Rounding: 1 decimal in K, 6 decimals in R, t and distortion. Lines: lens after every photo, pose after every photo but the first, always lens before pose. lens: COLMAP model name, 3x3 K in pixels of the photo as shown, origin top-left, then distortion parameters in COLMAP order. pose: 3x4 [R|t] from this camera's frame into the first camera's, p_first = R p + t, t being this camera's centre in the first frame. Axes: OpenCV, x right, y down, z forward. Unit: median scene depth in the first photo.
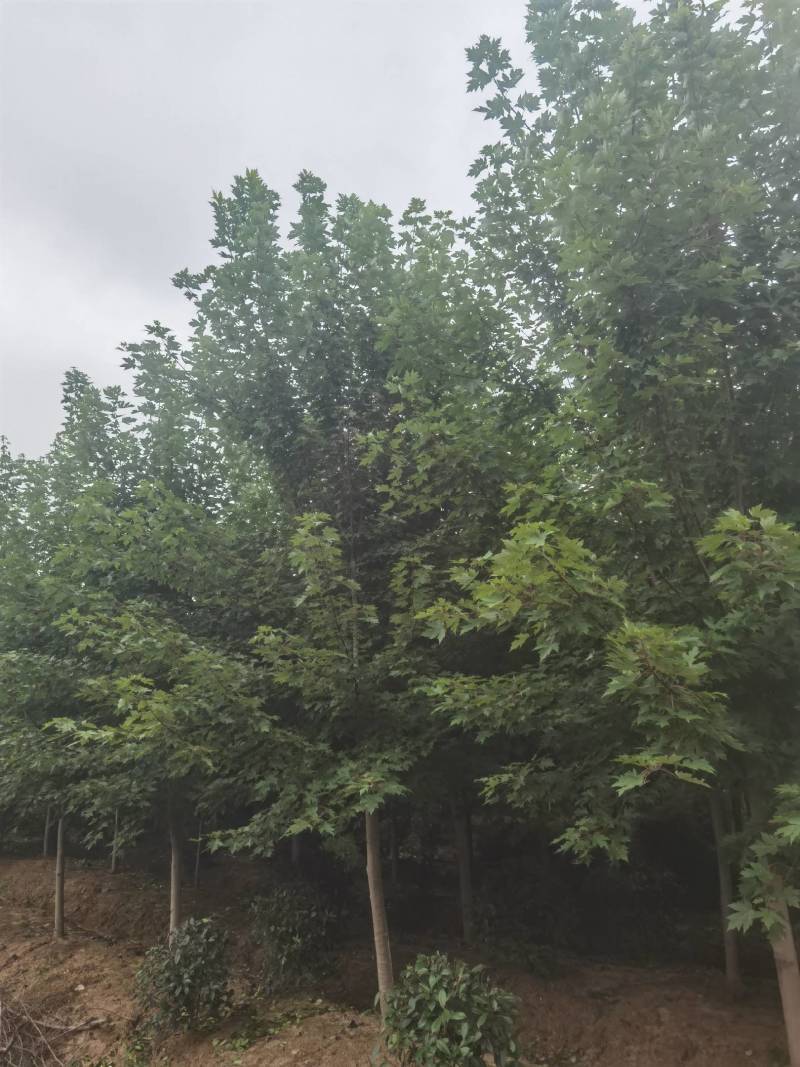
lens RADIAL K [[829.8, 0, 398.3], [0, 829.8, 535.9], [0, 0, 1]] dist [-0.001656, -0.008425]
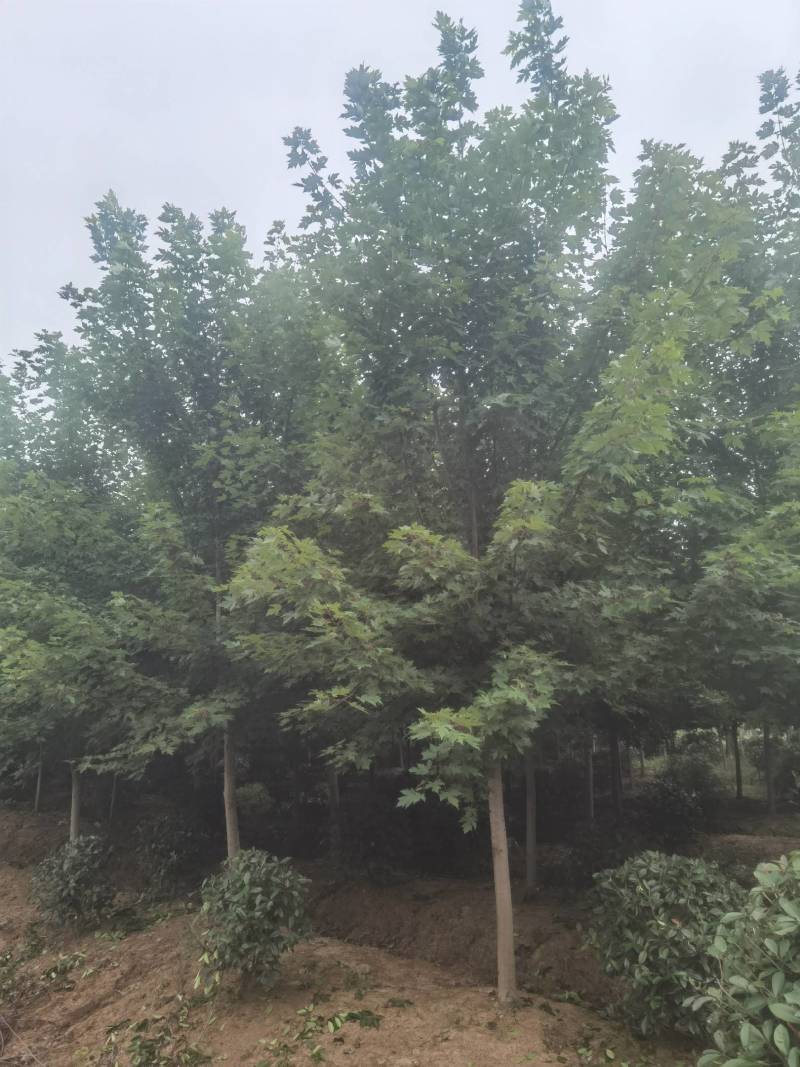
lens RADIAL K [[829.8, 0, 392.8], [0, 829.8, 537.3], [0, 0, 1]] dist [-0.001656, -0.008425]
pose [[0.998208, 0.024591, 0.054549, 0.158064], [-0.027270, 0.998430, 0.048919, -0.041216], [-0.053260, -0.050319, 0.997312, -0.234454]]
